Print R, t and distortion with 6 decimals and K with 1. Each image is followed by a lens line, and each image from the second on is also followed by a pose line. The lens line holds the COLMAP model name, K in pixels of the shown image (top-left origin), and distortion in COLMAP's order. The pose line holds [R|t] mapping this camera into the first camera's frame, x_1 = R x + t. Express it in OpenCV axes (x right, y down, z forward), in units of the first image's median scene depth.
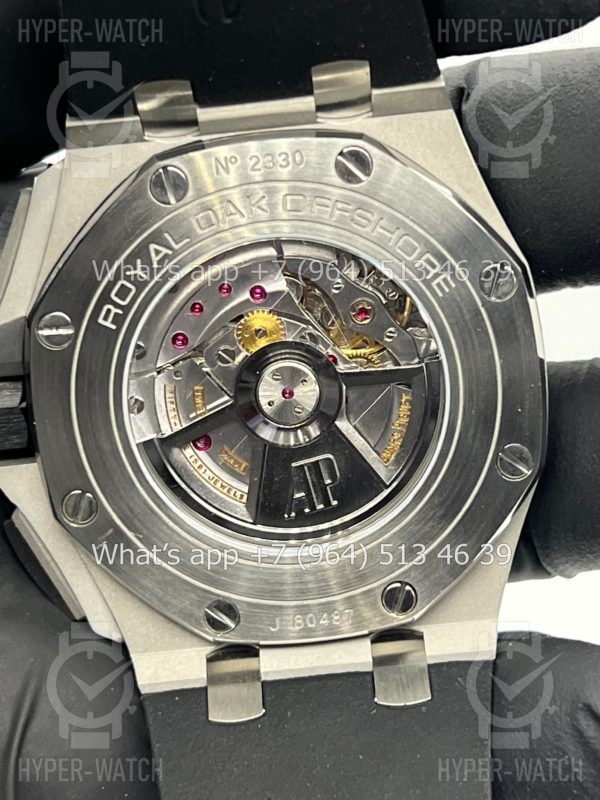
lens RADIAL K [[1899.4, 0, 300.0], [0, 1899.4, 400.1], [0, 0, 1]] dist [0.238992, 0.000000]
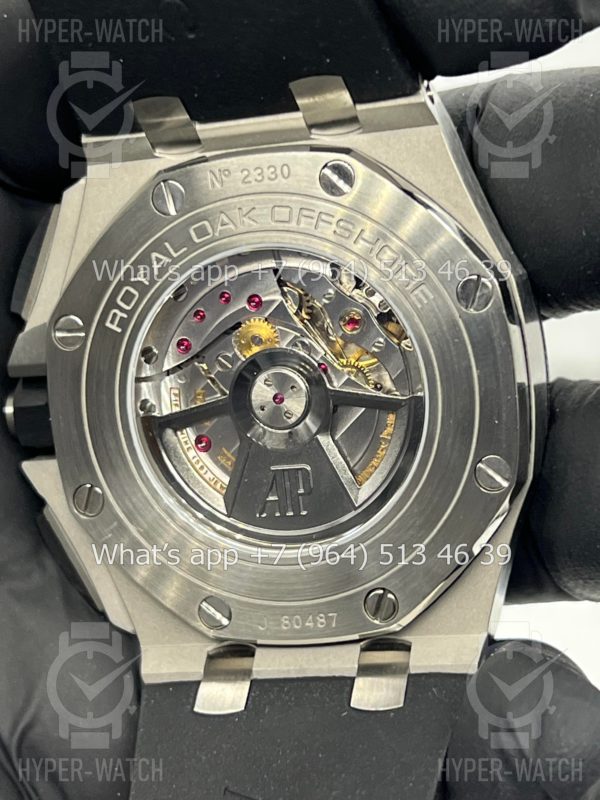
lens RADIAL K [[1899.4, 0, 300.7], [0, 1899.4, 400.4], [0, 0, 1]] dist [0.238992, 0.000000]
pose [[0.963118, 0.031639, -0.267211, 0.283093], [-0.047346, 0.997496, -0.052540, 0.051465], [0.264880, 0.063253, 0.962205, 0.005450]]
